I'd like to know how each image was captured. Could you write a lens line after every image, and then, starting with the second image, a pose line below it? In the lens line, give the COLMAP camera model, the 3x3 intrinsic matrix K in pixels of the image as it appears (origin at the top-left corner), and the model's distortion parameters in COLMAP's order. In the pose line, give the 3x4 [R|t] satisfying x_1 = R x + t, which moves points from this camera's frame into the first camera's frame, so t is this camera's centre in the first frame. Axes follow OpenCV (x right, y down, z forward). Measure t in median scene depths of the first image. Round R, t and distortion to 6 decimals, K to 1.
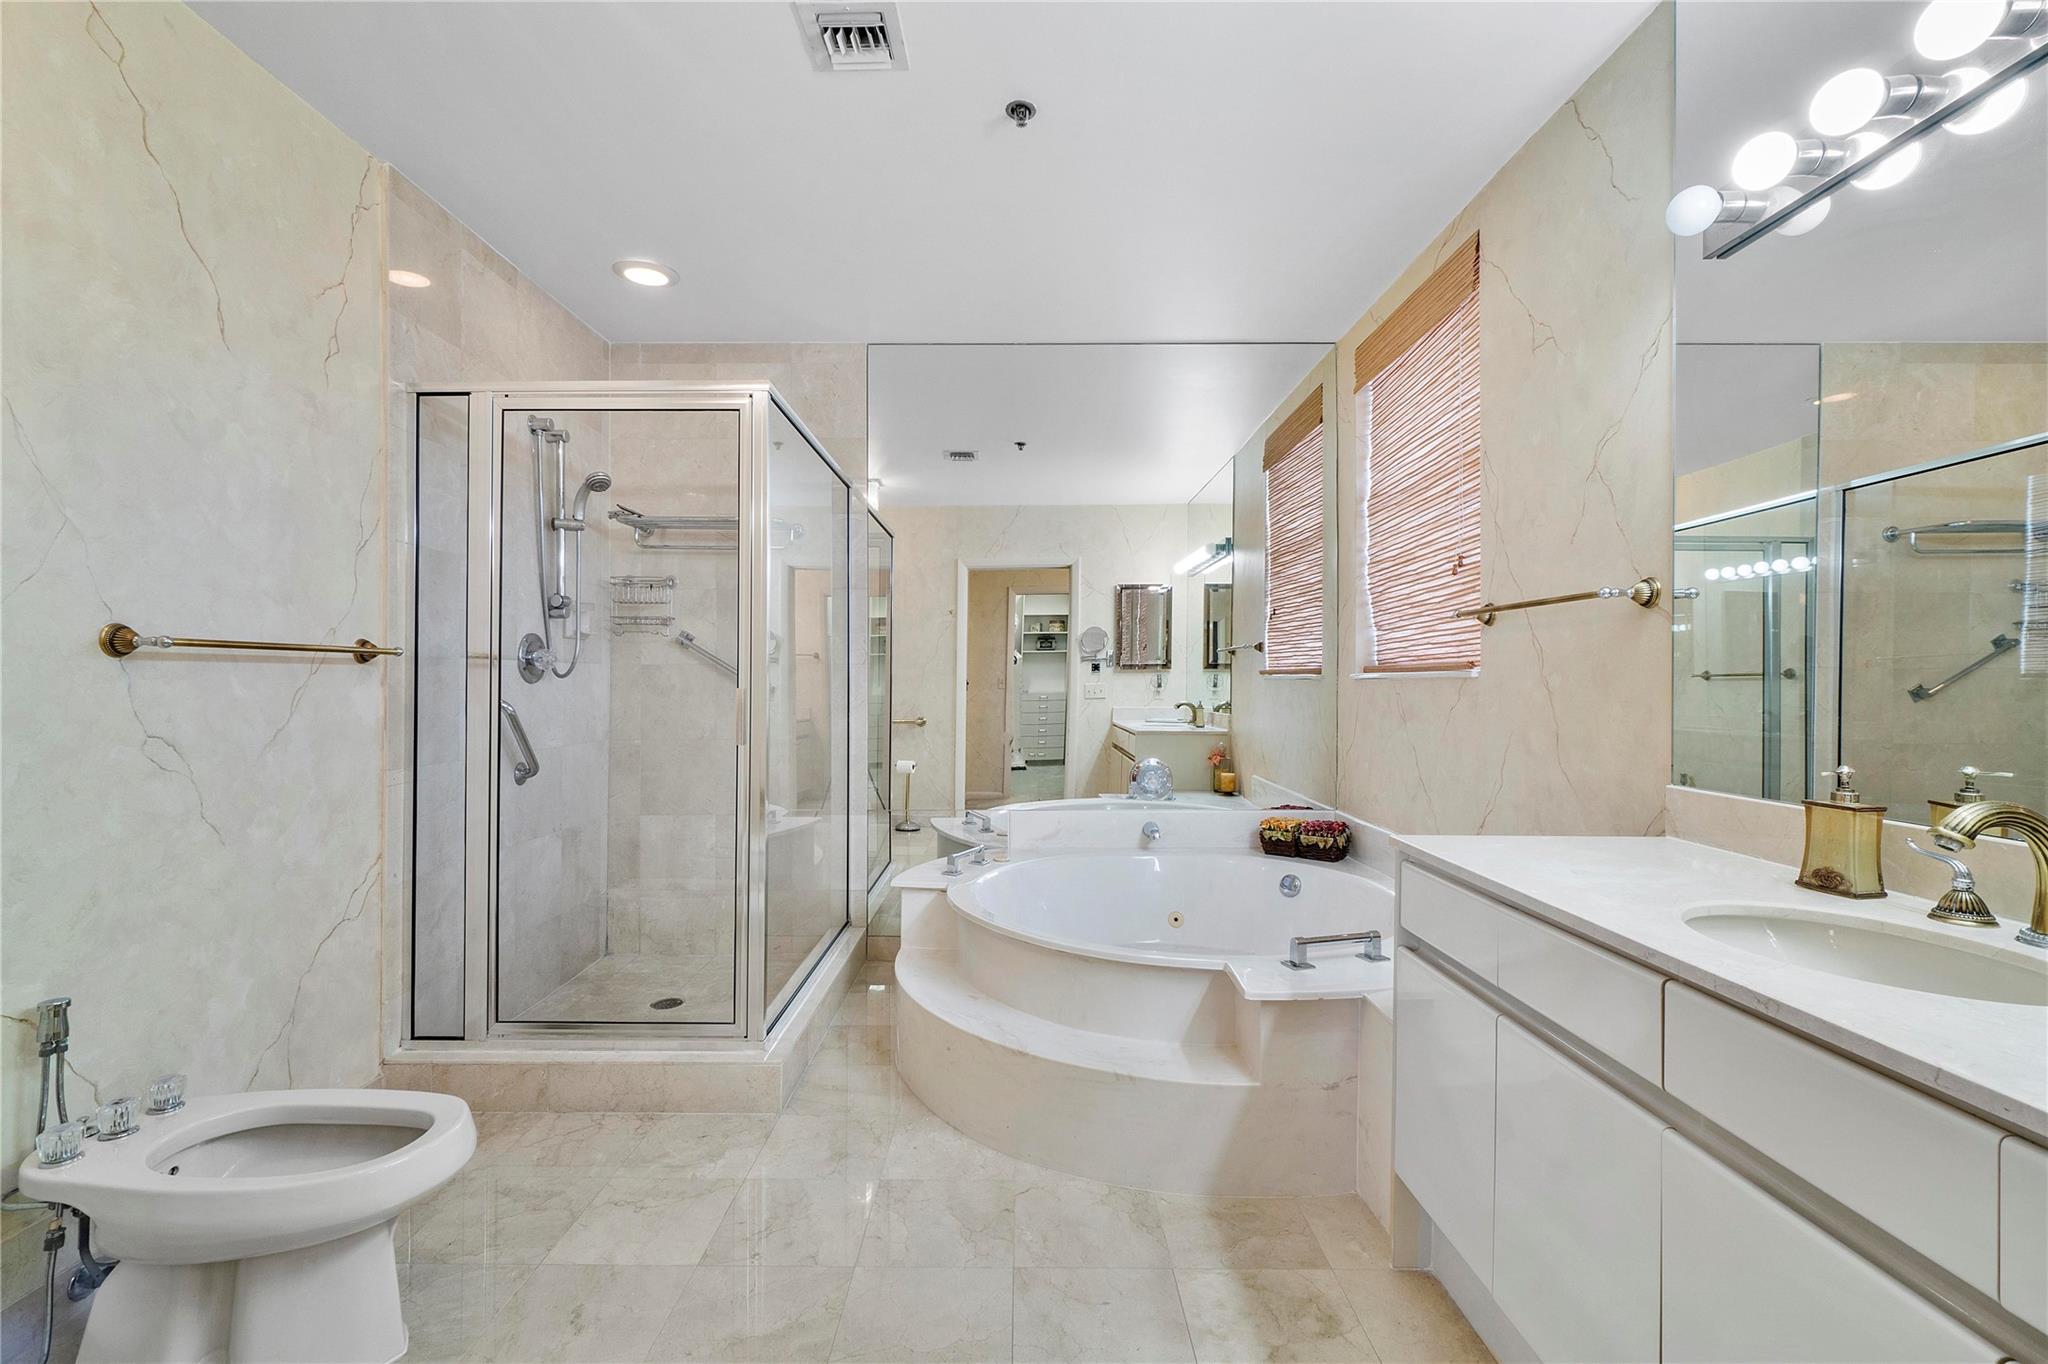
lens RADIAL K [[890.6, 0, 1011.2], [0, 890.6, 676.2], [0, 0, 1]] dist [-0.003776, -0.000159]
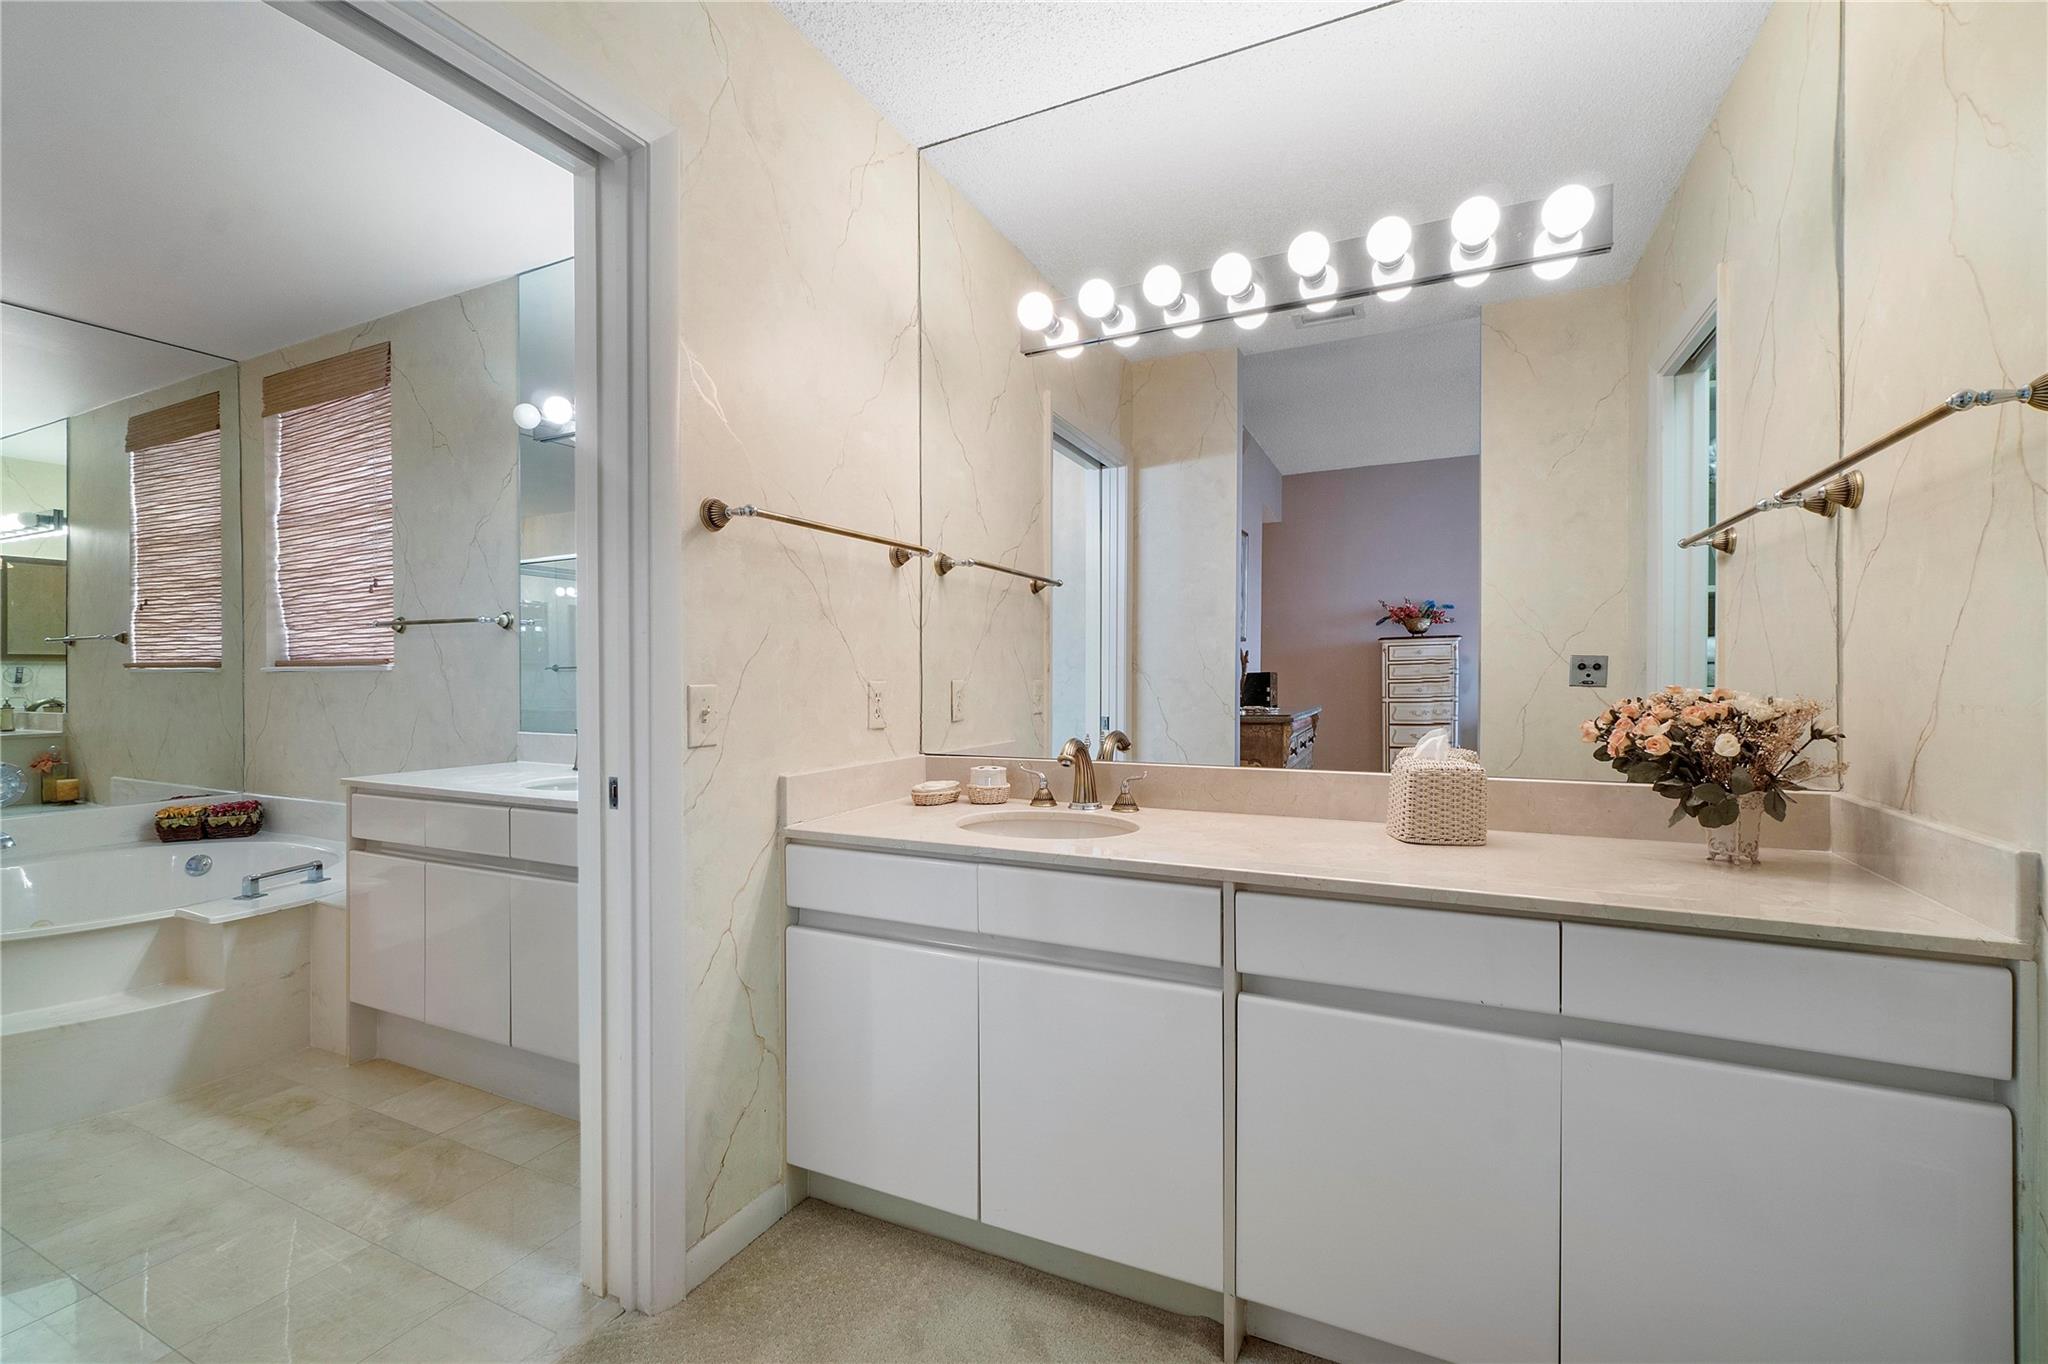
lens RADIAL K [[890.6, 0, 1021.6], [0, 890.6, 678.3], [0, 0, 1]] dist [-0.003776, -0.000159]
pose [[0.422686, -0.011280, 0.906206, -0.255151], [0.000641, 0.999926, 0.012147, -0.002199], [-0.906276, -0.004553, 0.422662, -0.381048]]
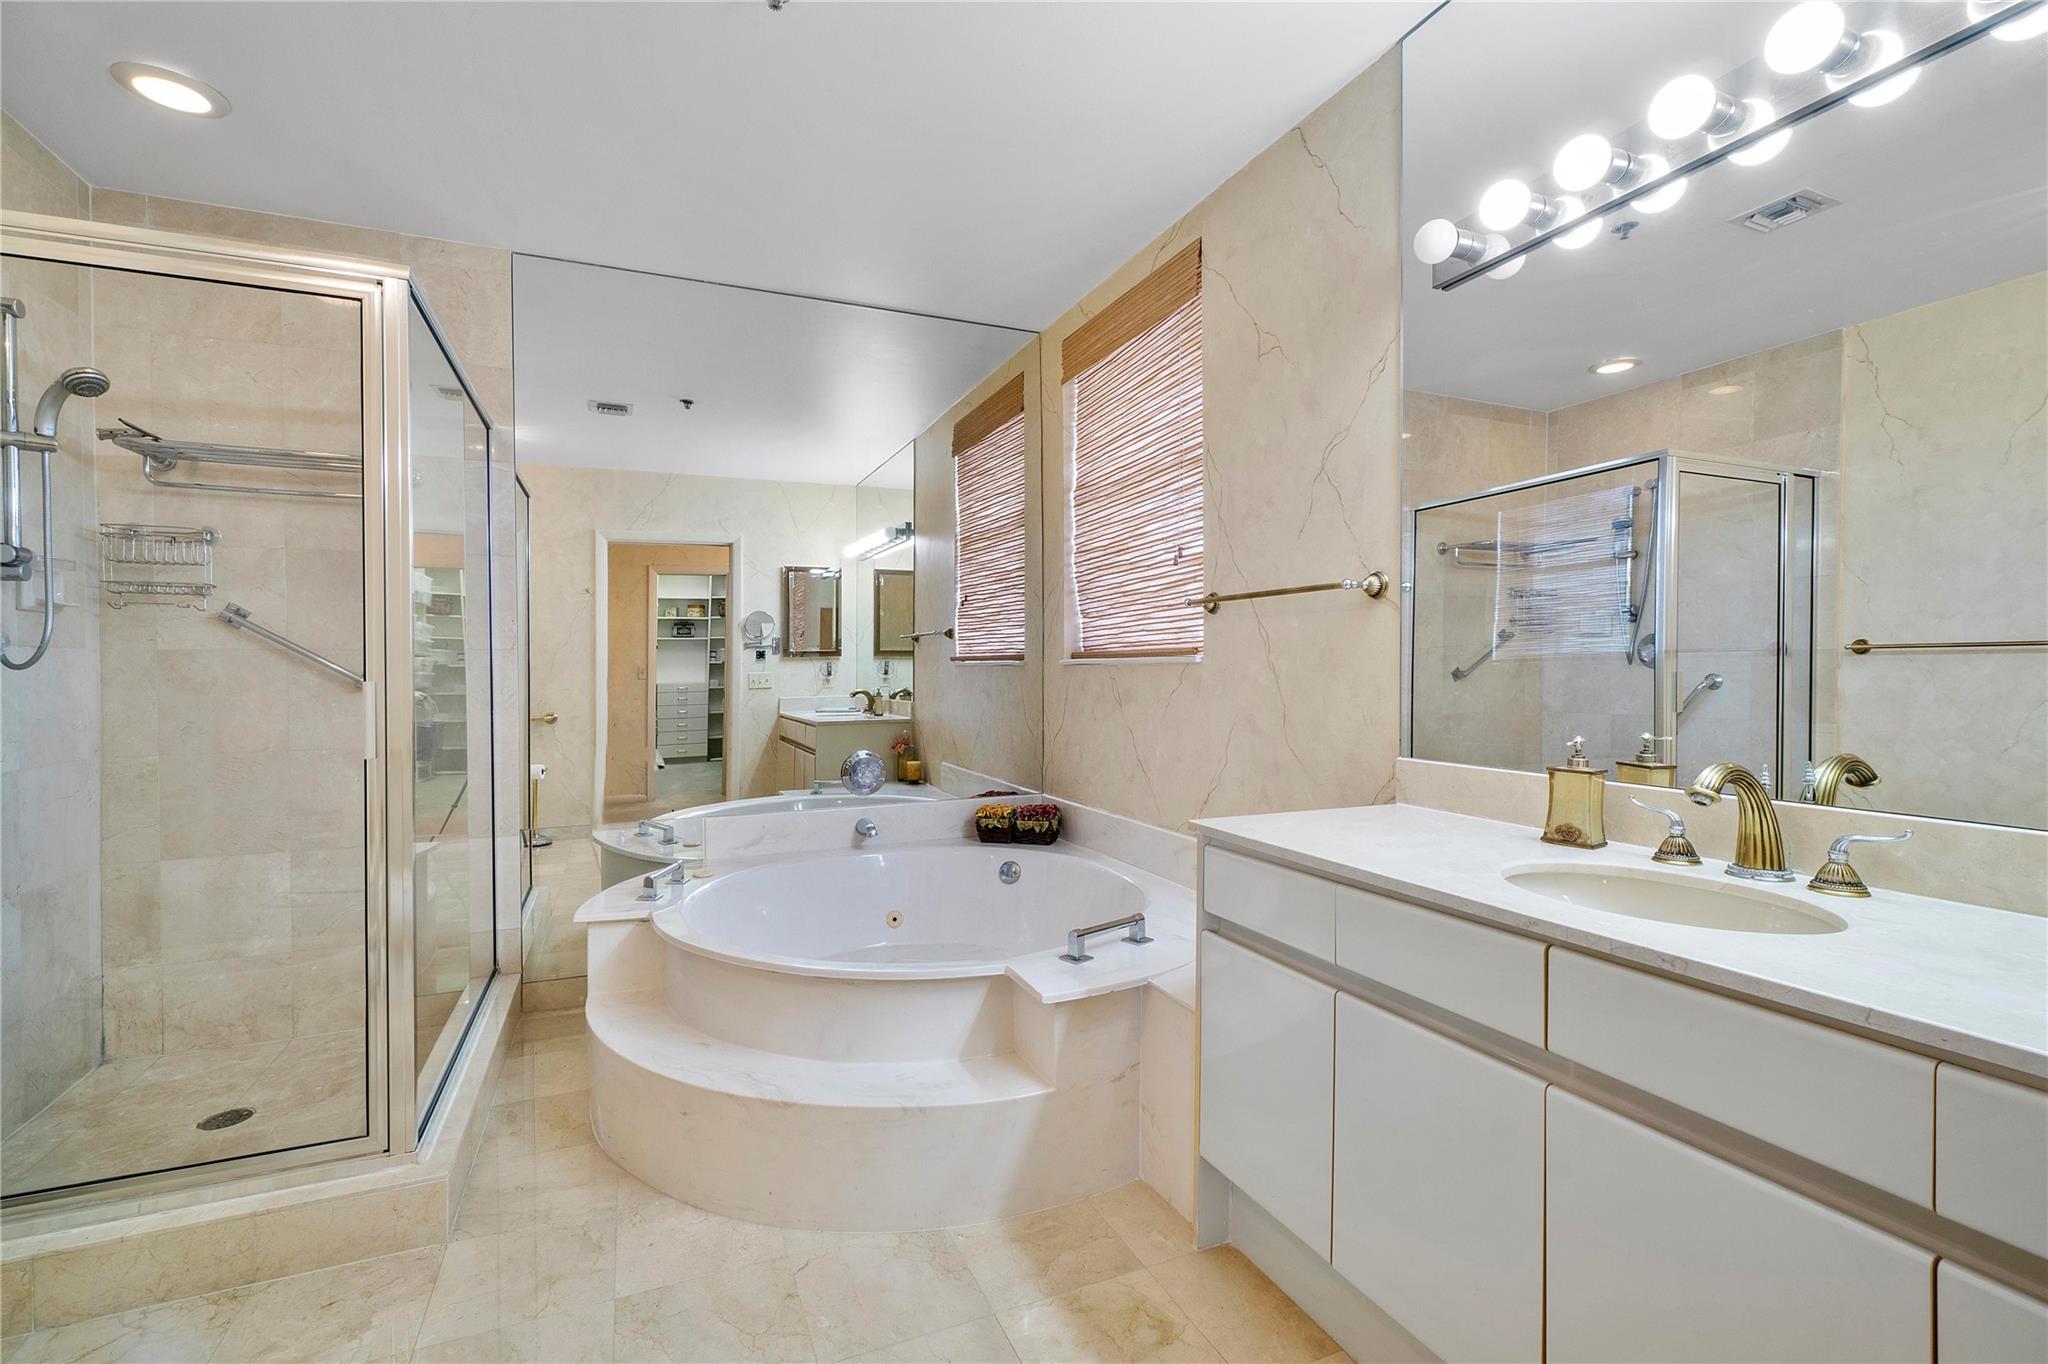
lens RADIAL K [[890.6, 0, 1000.3], [0, 890.6, 677.0], [0, 0, 1]] dist [-0.003776, -0.000159]
pose [[0.918136, -0.010322, 0.396132, -0.097011], [0.004459, 0.999867, 0.015717, 0.000631], [-0.396241, -0.012664, 0.918059, 0.100562]]
